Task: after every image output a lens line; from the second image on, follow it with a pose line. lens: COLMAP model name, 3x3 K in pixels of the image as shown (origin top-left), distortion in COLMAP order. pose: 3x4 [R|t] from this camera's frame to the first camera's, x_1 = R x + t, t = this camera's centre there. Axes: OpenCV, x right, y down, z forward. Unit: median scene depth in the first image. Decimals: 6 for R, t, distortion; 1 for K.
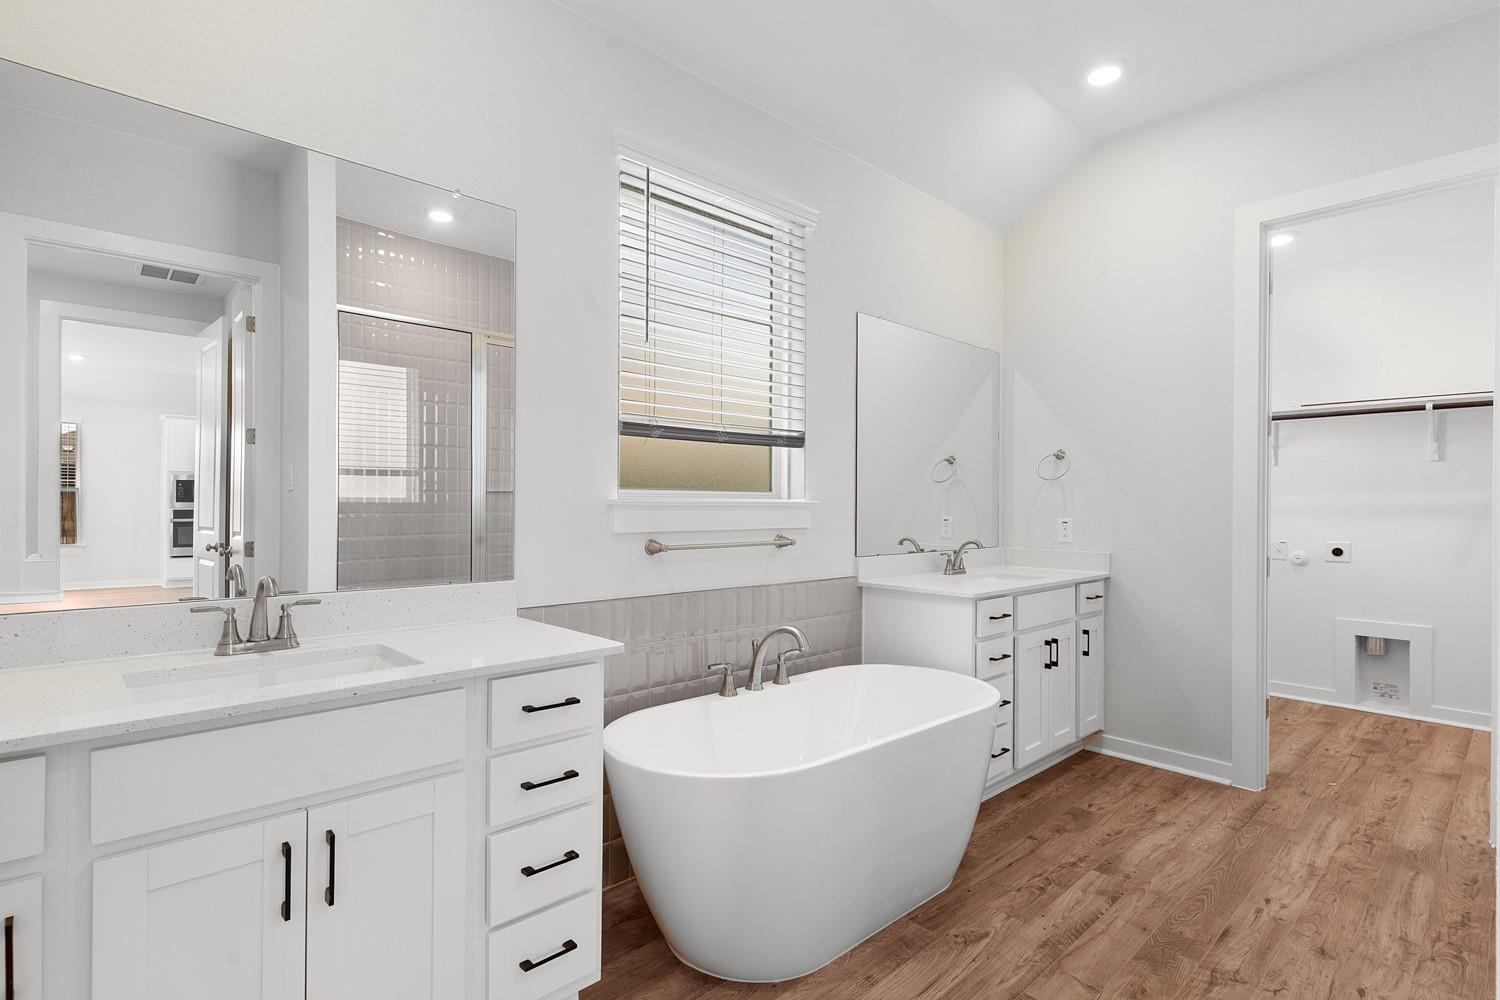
lens RADIAL K [[735.4, 0, 741.5], [0, 735.4, 499.7], [0, 0, 1]] dist [0.001030, -0.000841]
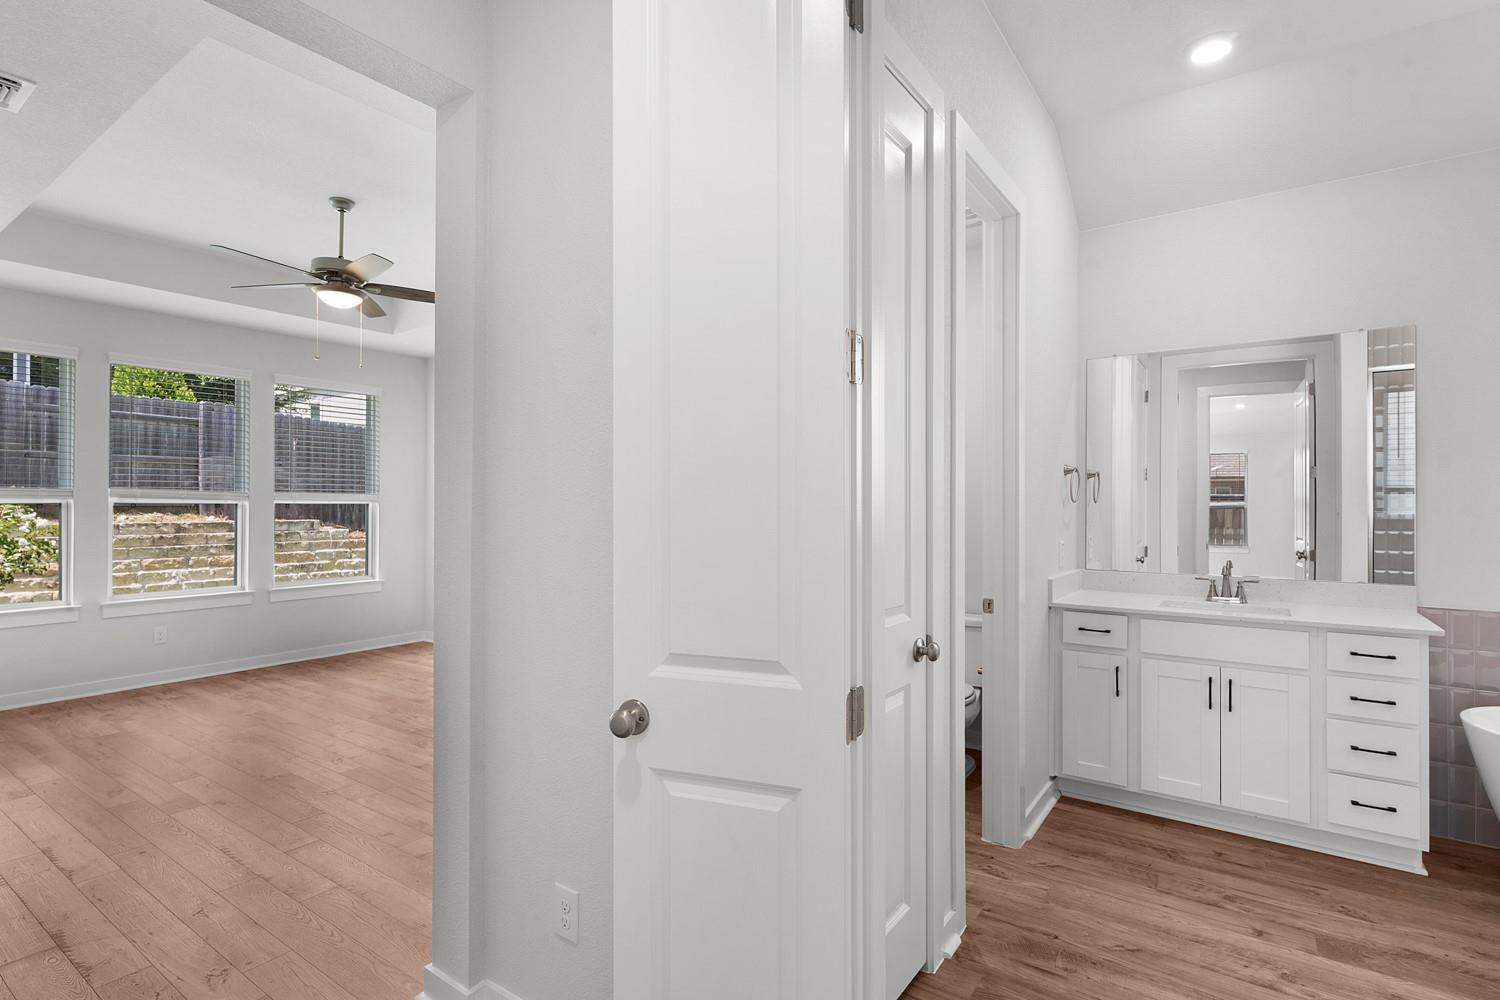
lens RADIAL K [[735.4, 0, 744.1], [0, 735.4, 500.9], [0, 0, 1]] dist [0.001030, -0.000841]
pose [[0.199738, -0.008180, -0.979815, 1.135492], [0.007434, 0.999949, -0.006832, -0.074680], [0.979821, -0.005919, 0.199789, -0.756001]]
